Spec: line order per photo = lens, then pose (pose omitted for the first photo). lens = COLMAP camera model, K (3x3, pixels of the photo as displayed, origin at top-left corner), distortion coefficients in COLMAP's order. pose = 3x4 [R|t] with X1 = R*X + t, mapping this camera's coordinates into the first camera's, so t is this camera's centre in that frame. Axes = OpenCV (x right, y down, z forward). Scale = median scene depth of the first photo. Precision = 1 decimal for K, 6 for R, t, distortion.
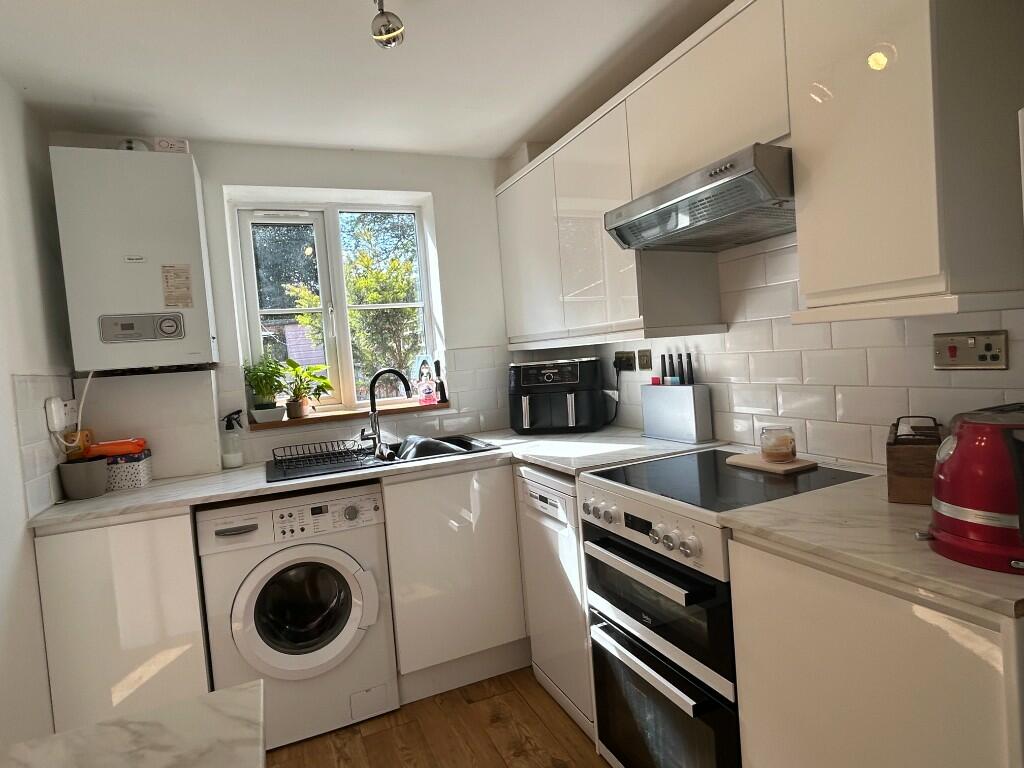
lens RADIAL K [[578.4, 0, 508.7], [0, 578.4, 381.1], [0, 0, 1]] dist [-0.004260, 0.001099]
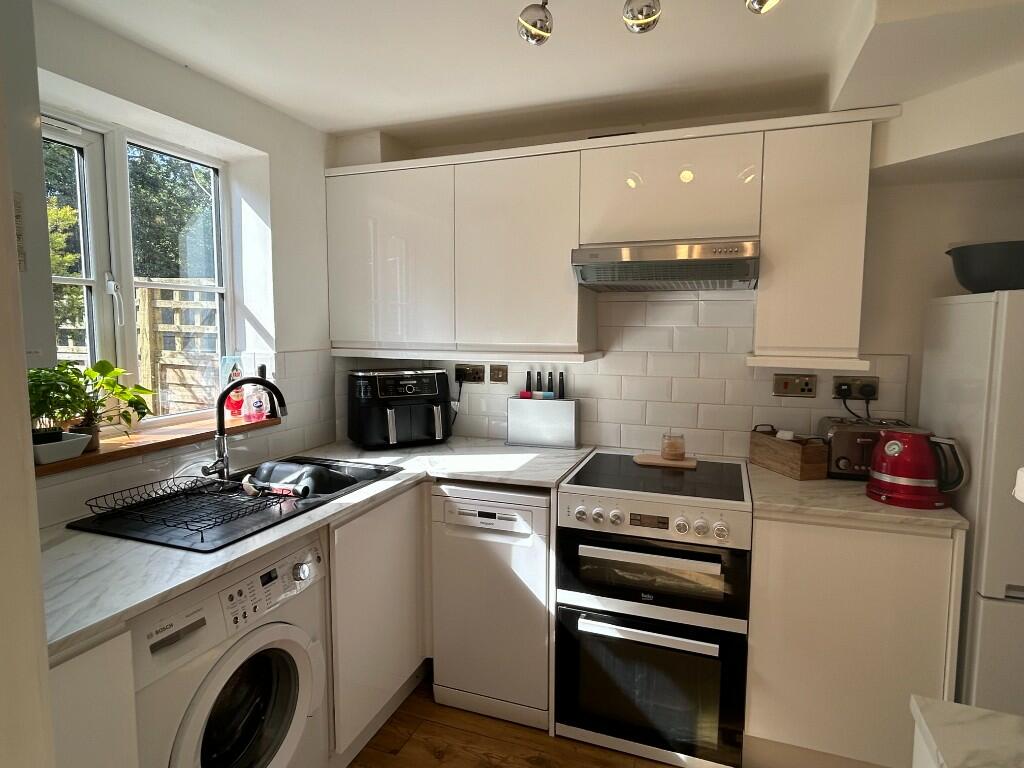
lens RADIAL K [[578.4, 0, 507.6], [0, 578.4, 383.5], [0, 0, 1]] dist [-0.004260, 0.001099]
pose [[0.695195, 0.009851, 0.718754, -0.620434], [-0.022557, 0.999713, 0.008116, -0.032899], [-0.718467, -0.021856, 0.695217, 0.269406]]
